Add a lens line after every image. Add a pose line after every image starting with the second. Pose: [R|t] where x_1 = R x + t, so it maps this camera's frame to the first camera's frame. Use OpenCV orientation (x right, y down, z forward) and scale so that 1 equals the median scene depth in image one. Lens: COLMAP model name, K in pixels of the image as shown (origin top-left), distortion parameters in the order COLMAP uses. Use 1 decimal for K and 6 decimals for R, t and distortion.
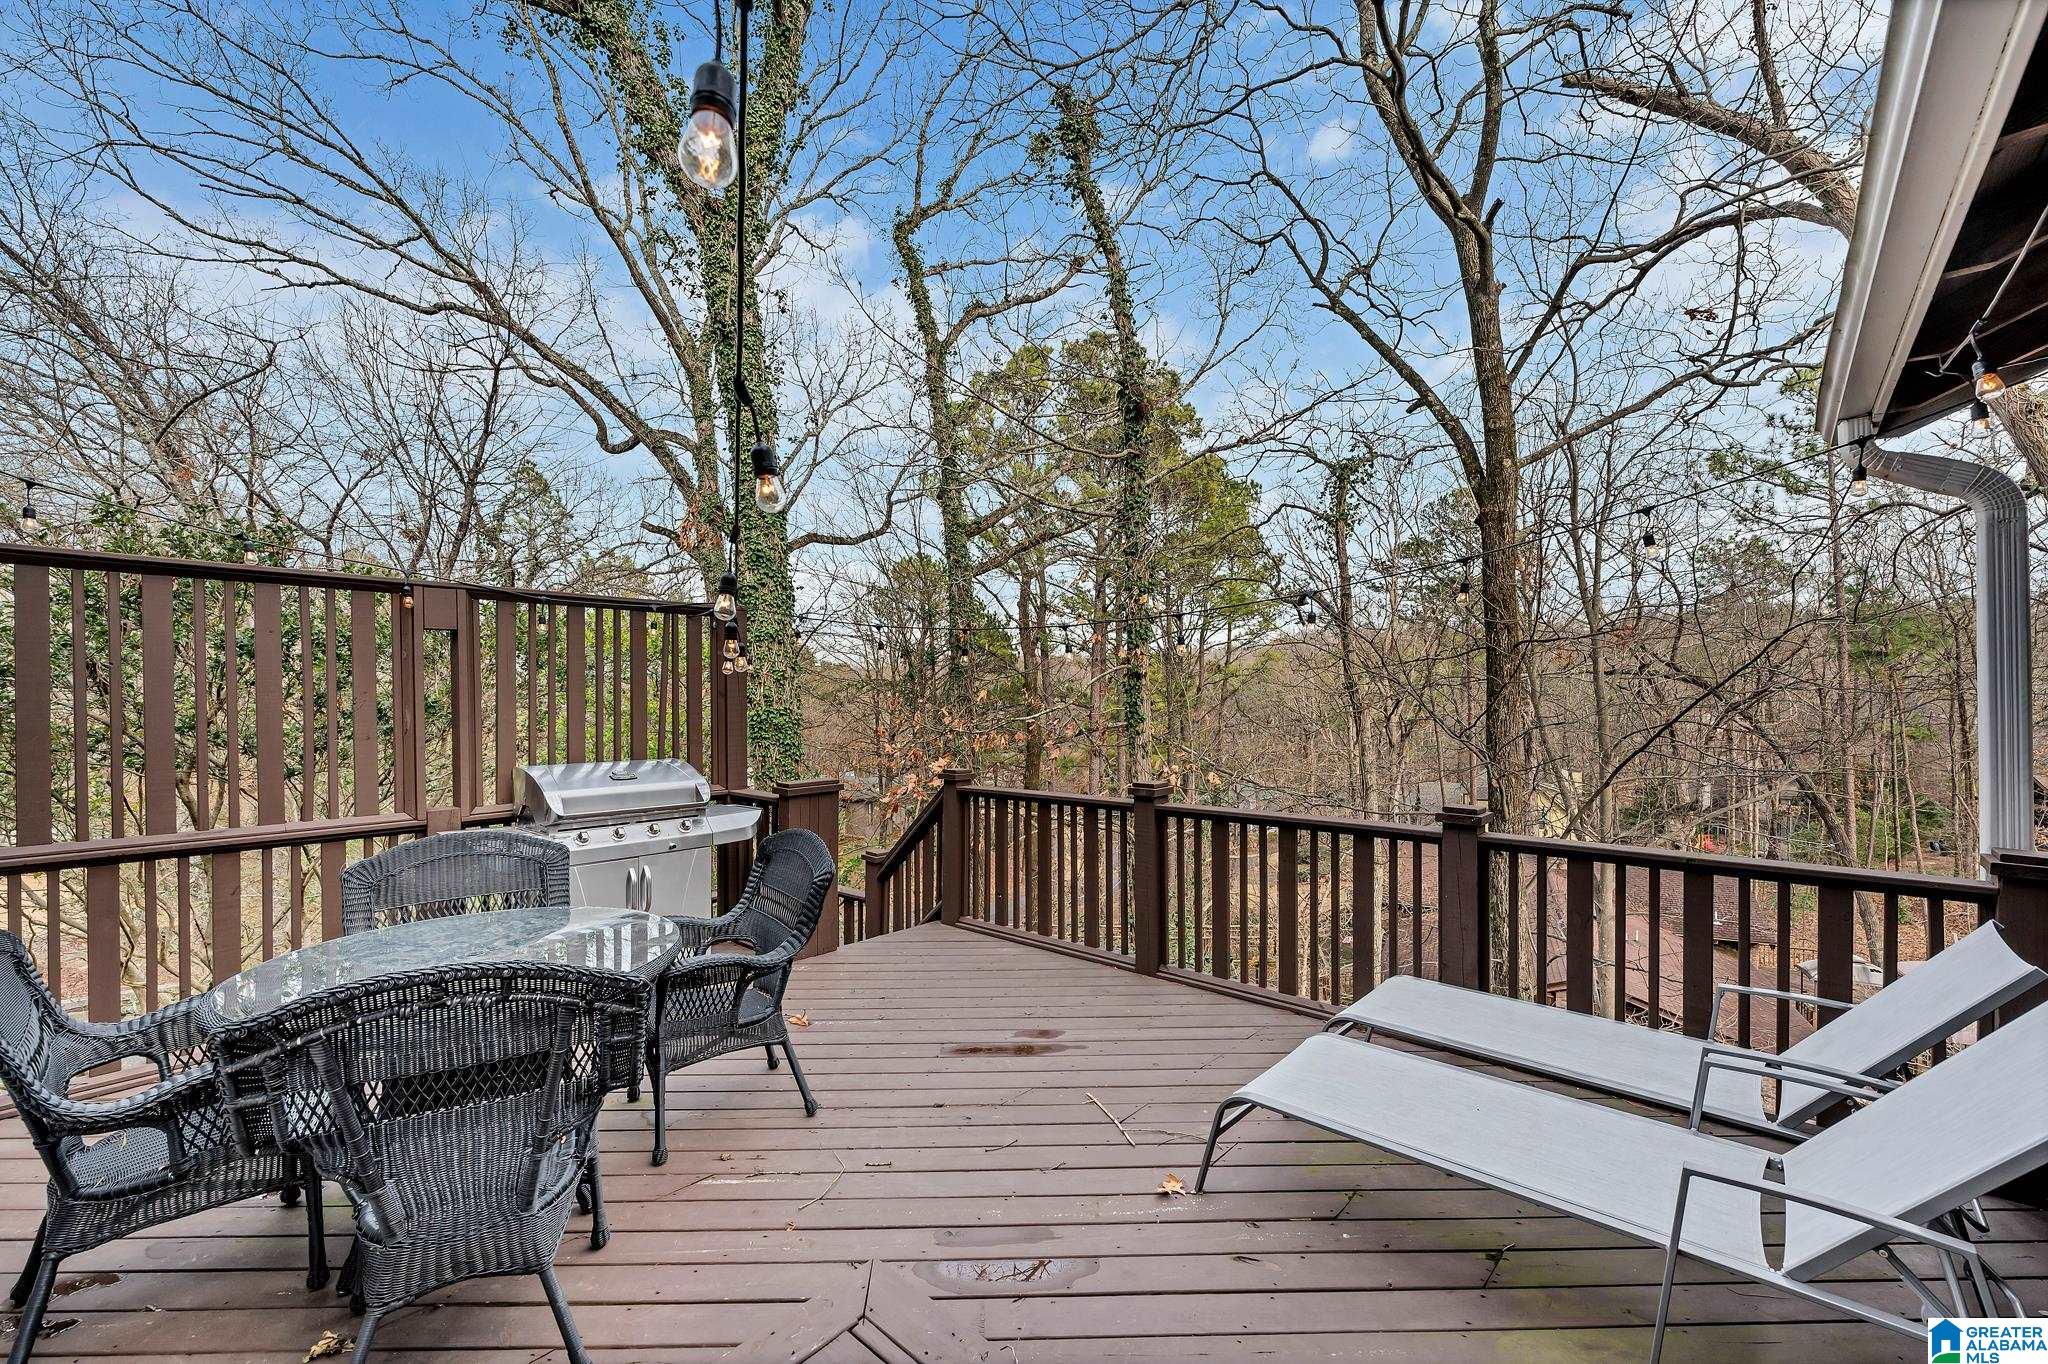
lens RADIAL K [[817.8, 0, 1025.0], [0, 817.8, 692.5], [0, 0, 1]] dist [0.000493, -0.000315]
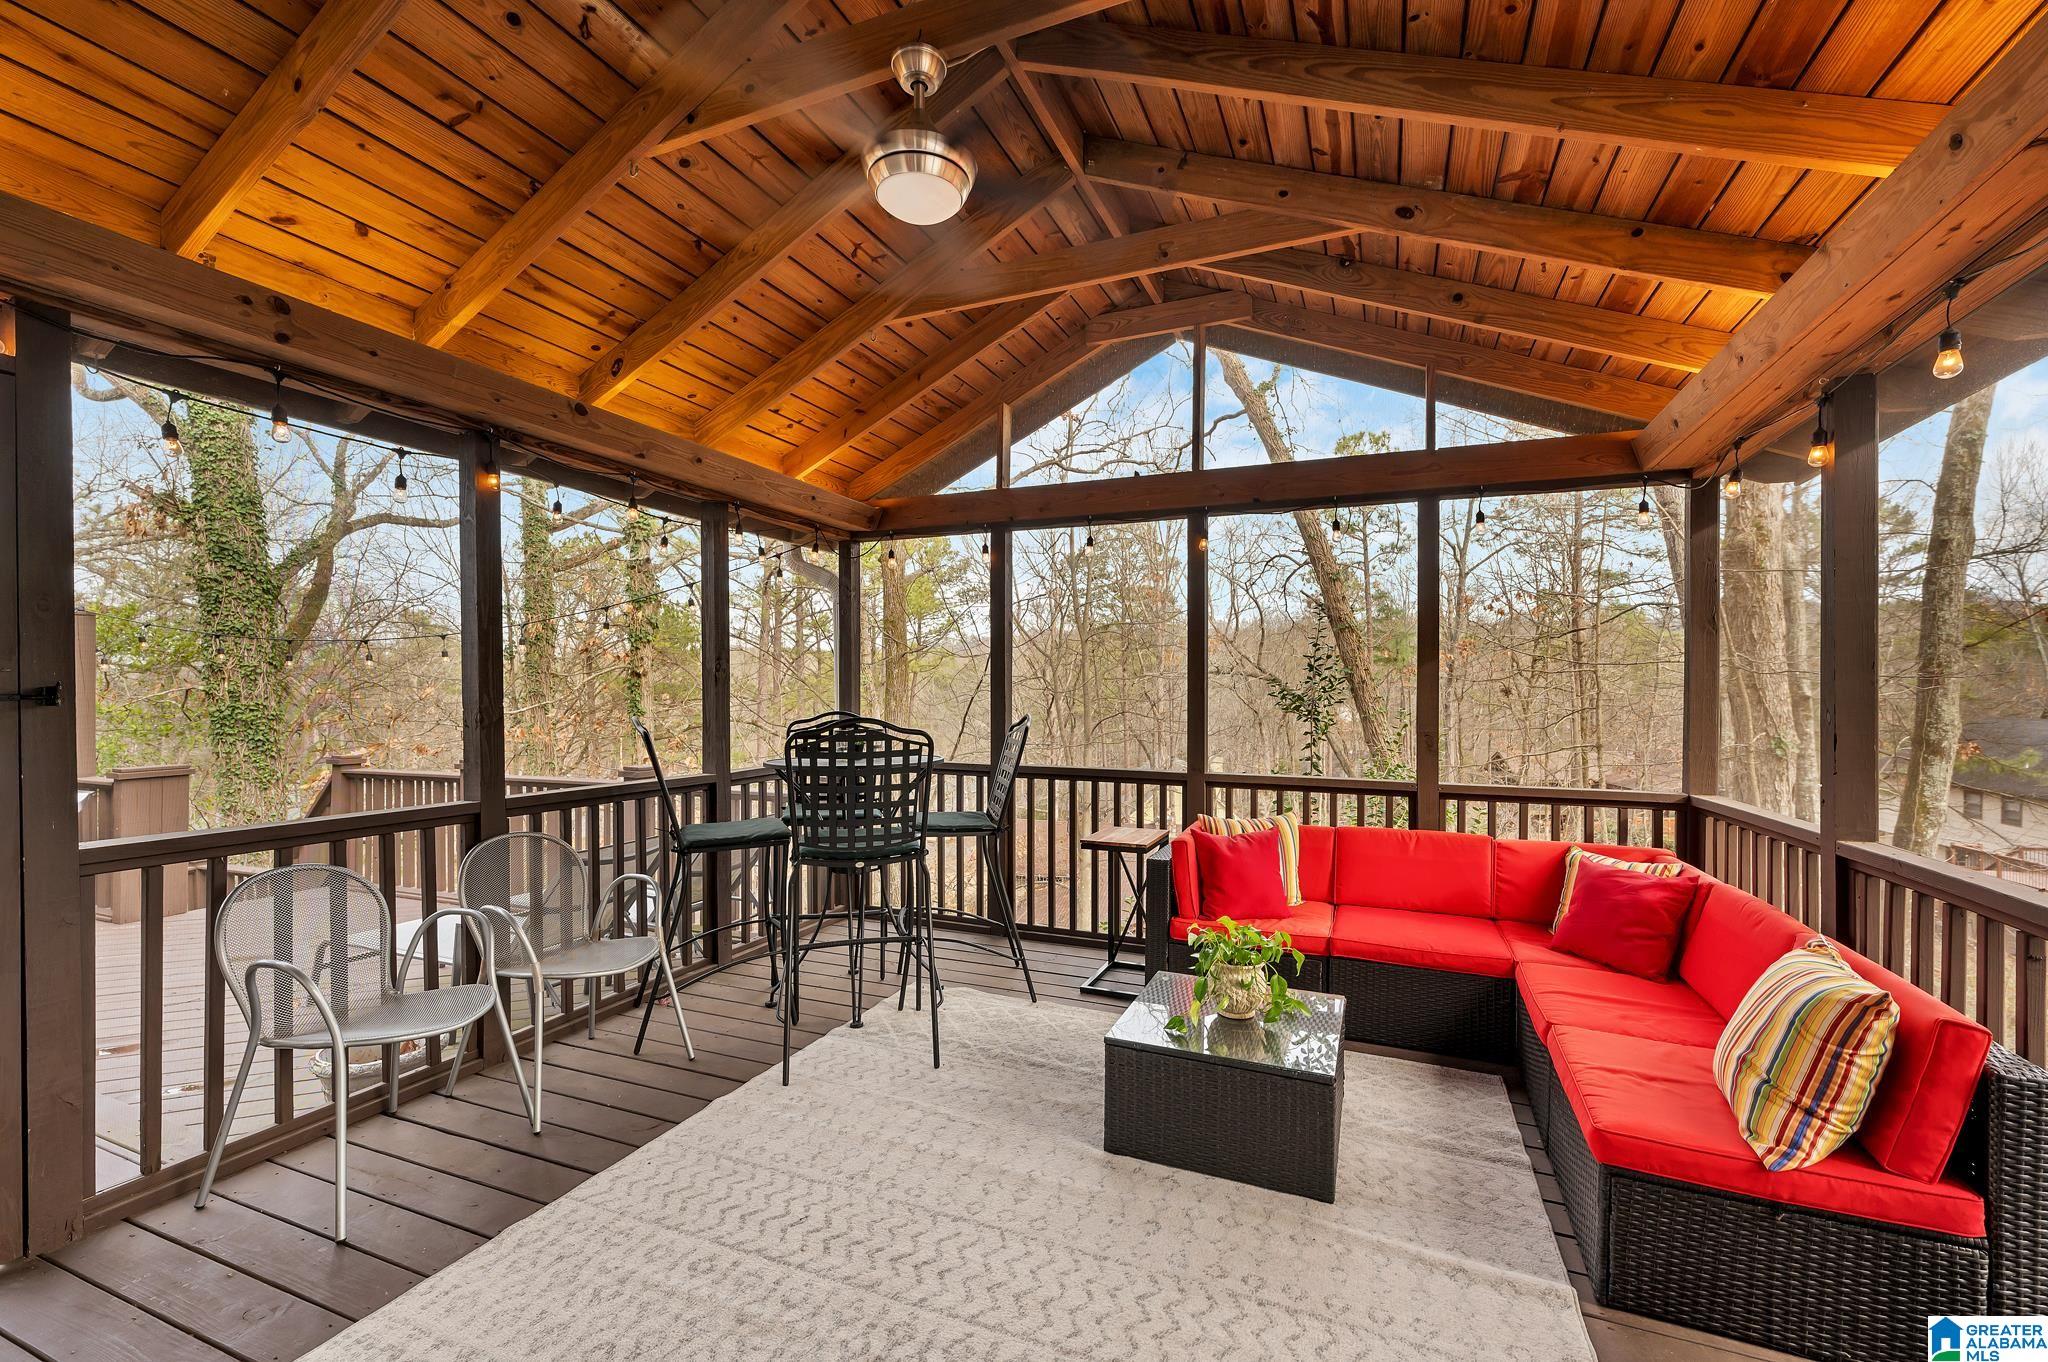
lens RADIAL K [[817.8, 0, 1025.0], [0, 817.8, 691.5], [0, 0, 1]] dist [0.000493, -0.000315]
pose [[0.942311, 0.001967, 0.334732, 0.250202], [-0.004011, 0.999977, 0.005417, -0.004855], [-0.334714, -0.006448, 0.942298, -0.242418]]
